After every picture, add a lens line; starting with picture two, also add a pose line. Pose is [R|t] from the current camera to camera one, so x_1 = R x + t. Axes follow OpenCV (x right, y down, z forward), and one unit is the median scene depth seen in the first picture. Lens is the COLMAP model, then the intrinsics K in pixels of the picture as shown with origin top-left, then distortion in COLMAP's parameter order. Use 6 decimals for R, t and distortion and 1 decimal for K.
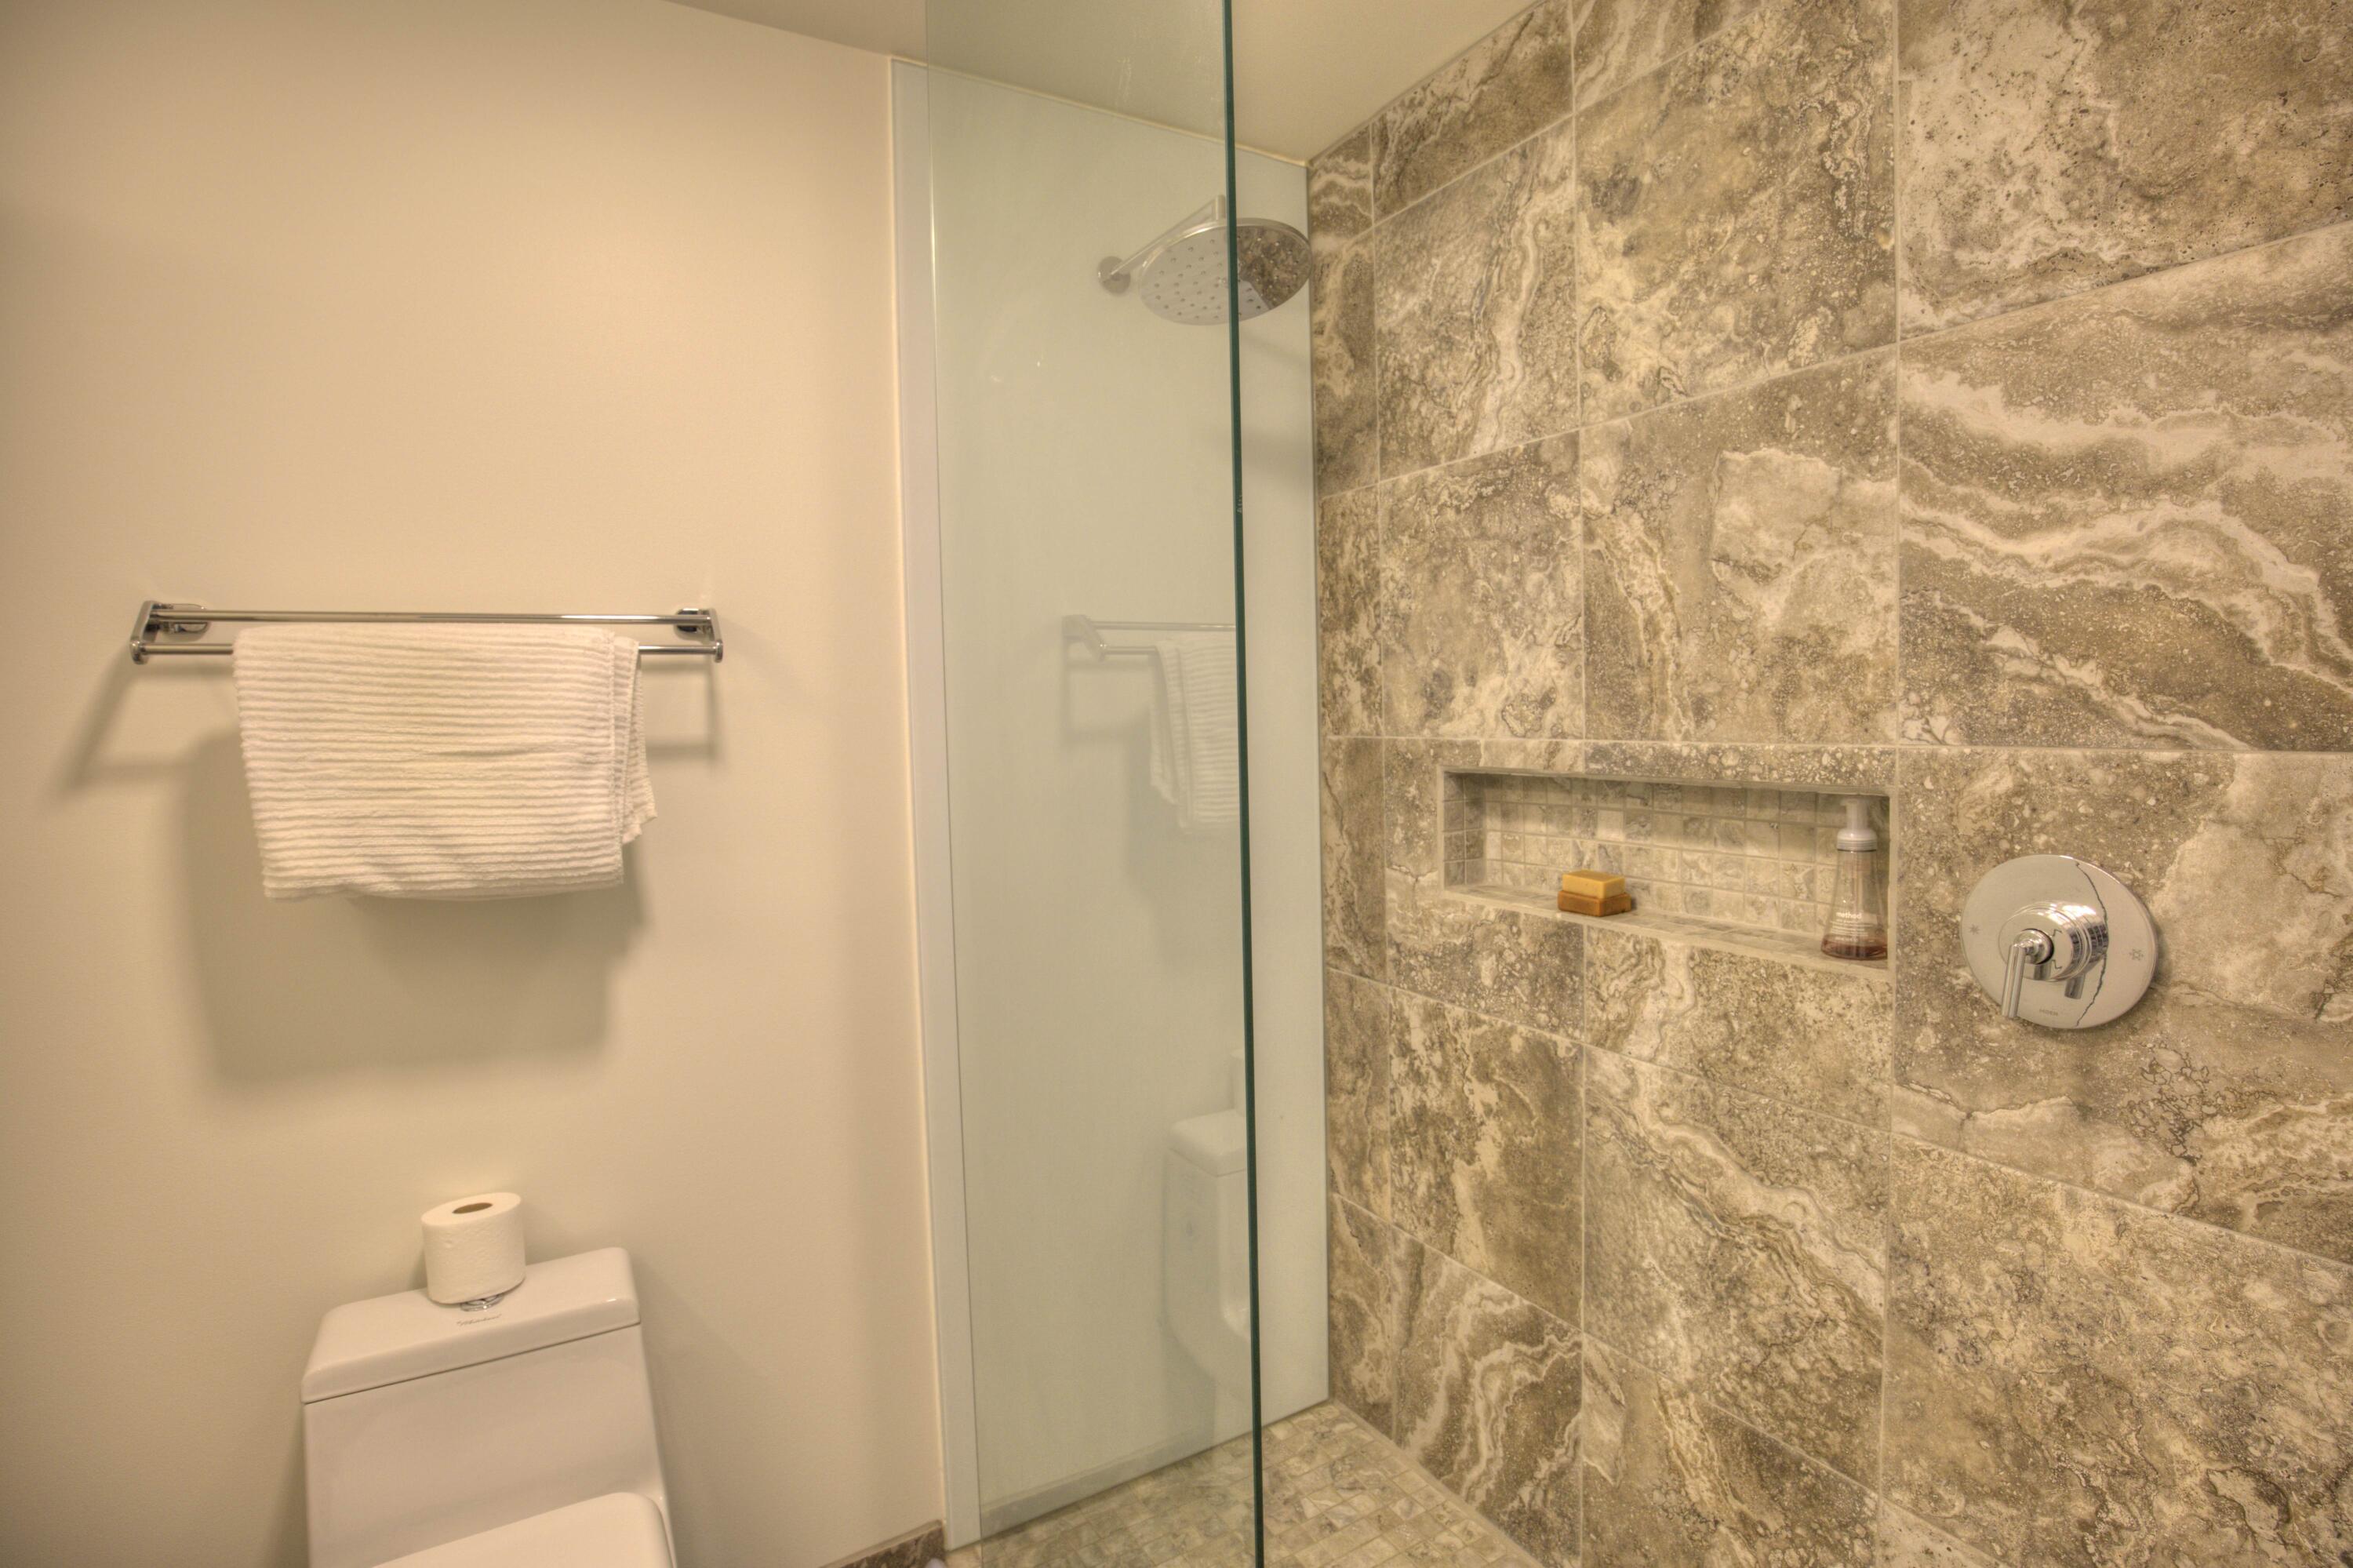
lens RADIAL K [[1175.3, 0, 1176.9], [0, 1175.3, 778.8], [0, 0, 1]] dist [-0.053426, 0.014283]
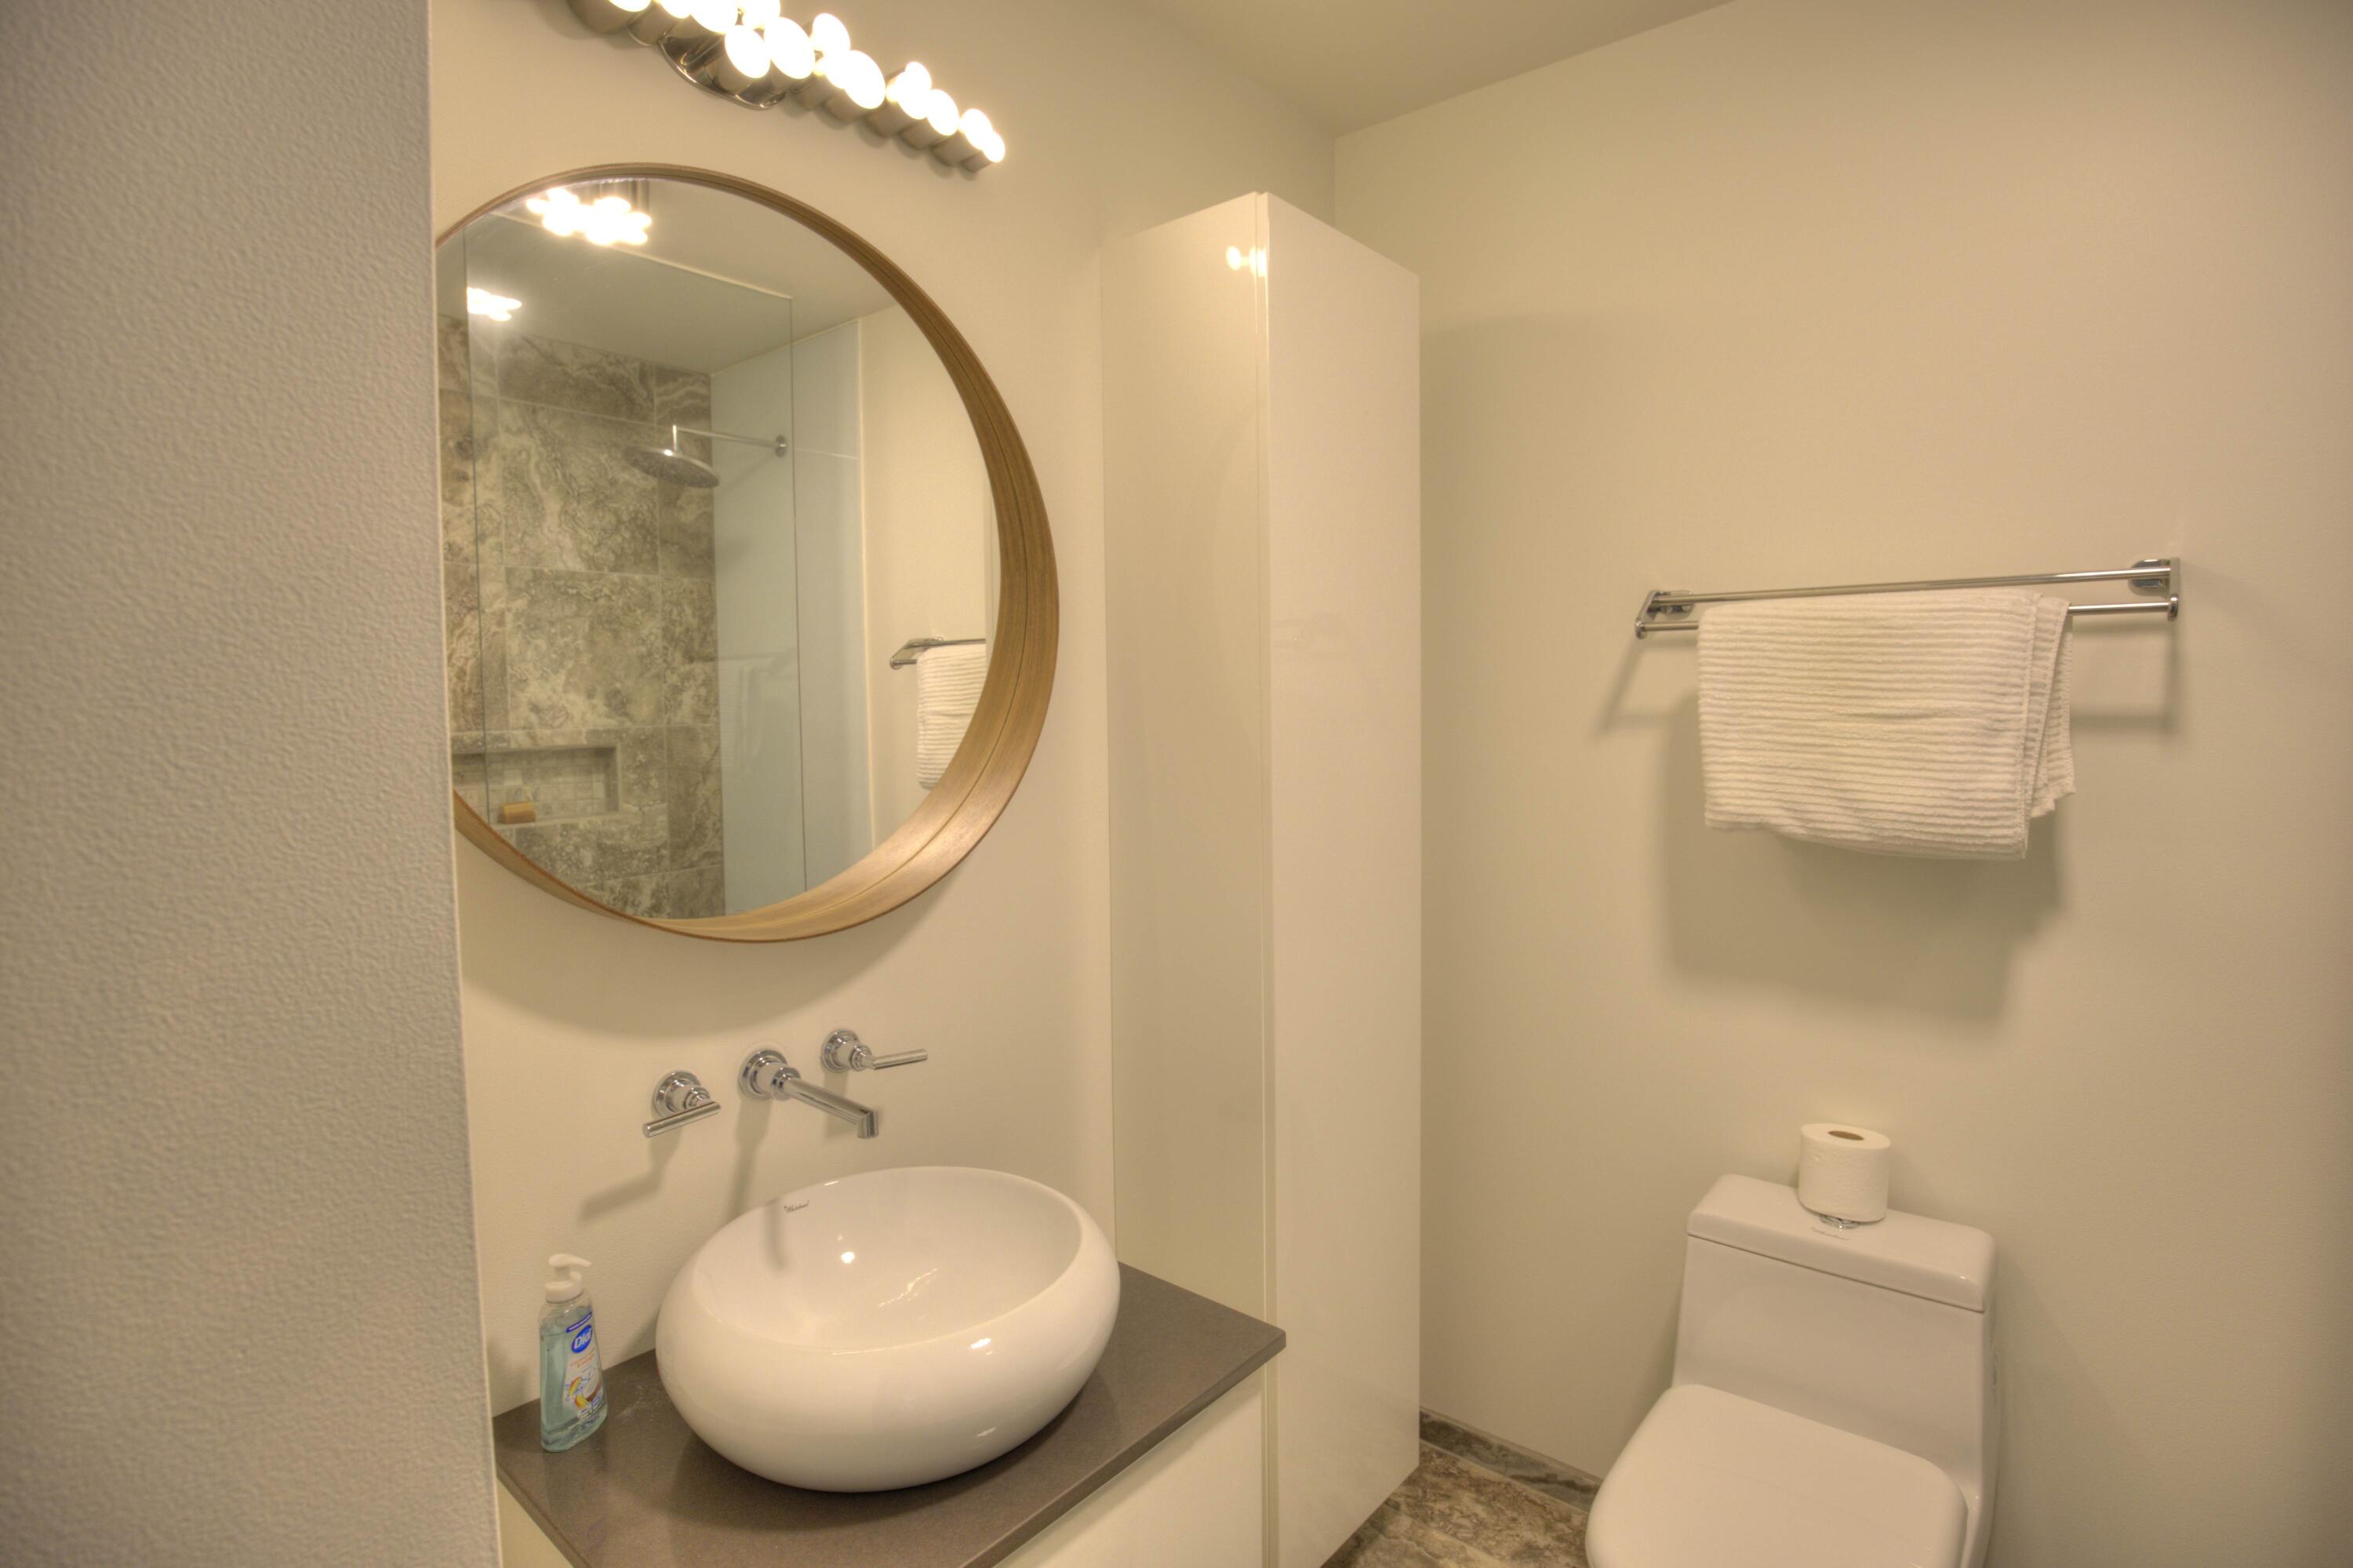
lens RADIAL K [[1175.3, 0, 1177.0], [0, 1175.3, 782.4], [0, 0, 1]] dist [-0.053426, 0.014283]
pose [[0.333395, 0.086609, -0.938801, 0.173488], [-0.052053, 0.995944, 0.073395, -0.005073], [0.941349, 0.024398, 0.336550, 0.032153]]
